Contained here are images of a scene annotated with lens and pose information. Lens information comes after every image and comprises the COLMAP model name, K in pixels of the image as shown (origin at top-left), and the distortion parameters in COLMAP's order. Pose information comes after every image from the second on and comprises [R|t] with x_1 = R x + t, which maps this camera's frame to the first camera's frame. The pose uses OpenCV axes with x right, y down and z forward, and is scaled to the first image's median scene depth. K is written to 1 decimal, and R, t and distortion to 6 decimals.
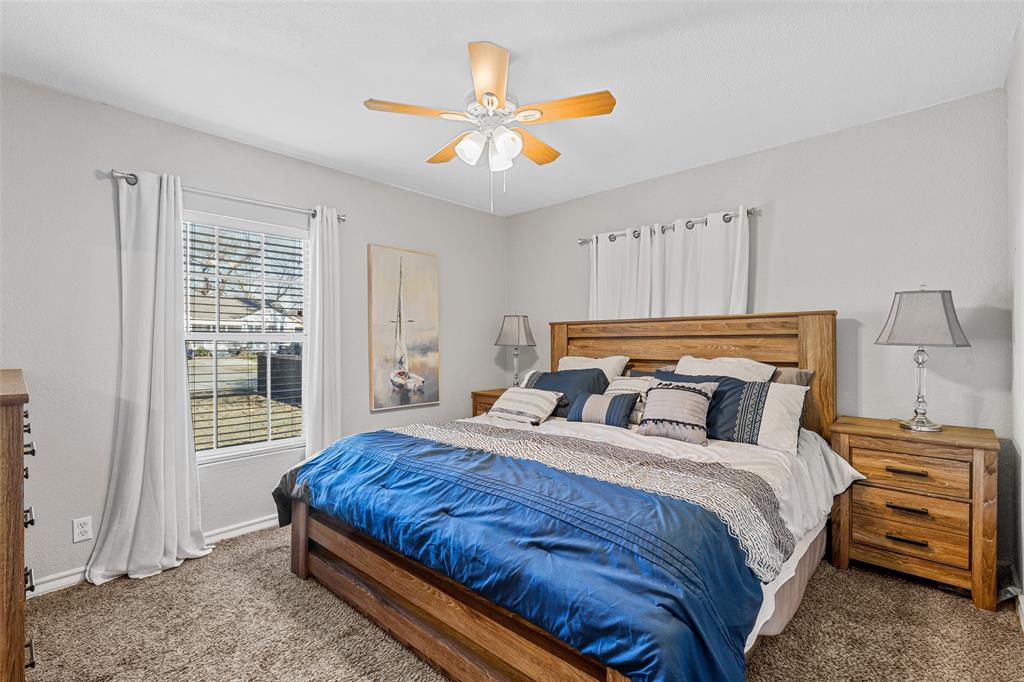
lens RADIAL K [[459.7, 0, 520.4], [0, 459.7, 346.2], [0, 0, 1]] dist [0.002047, -0.000172]
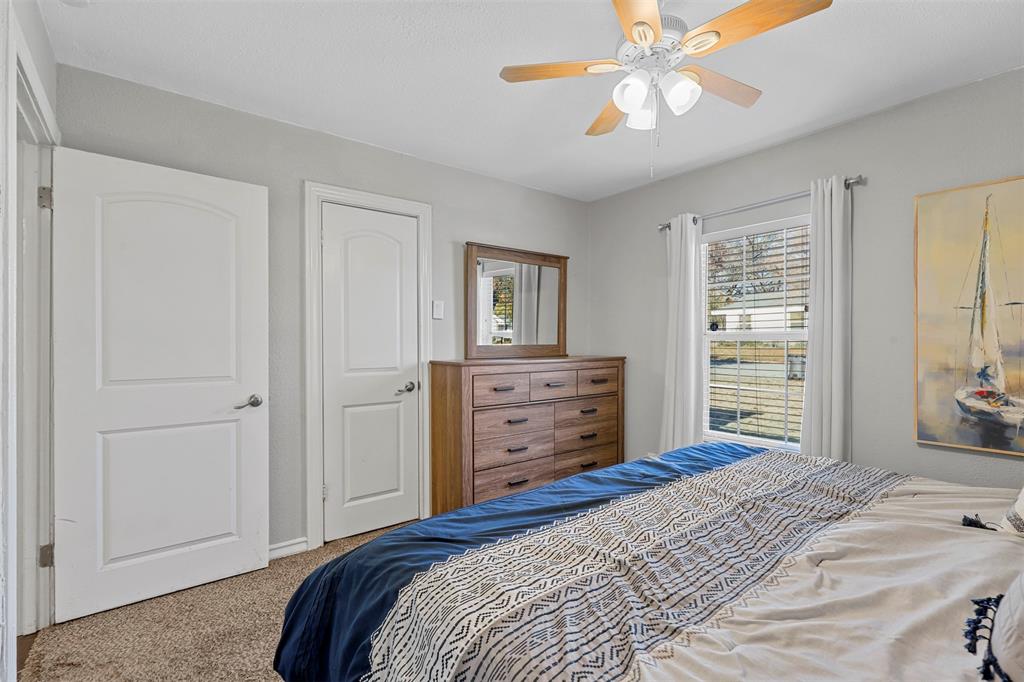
lens RADIAL K [[459.7, 0, 511.1], [0, 459.7, 341.2], [0, 0, 1]] dist [0.002047, -0.000172]
pose [[-0.139895, 0.002572, -0.990163, 0.415011], [-0.012353, 0.999914, 0.004343, -0.003597], [0.990089, 0.012839, -0.139851, 0.479206]]
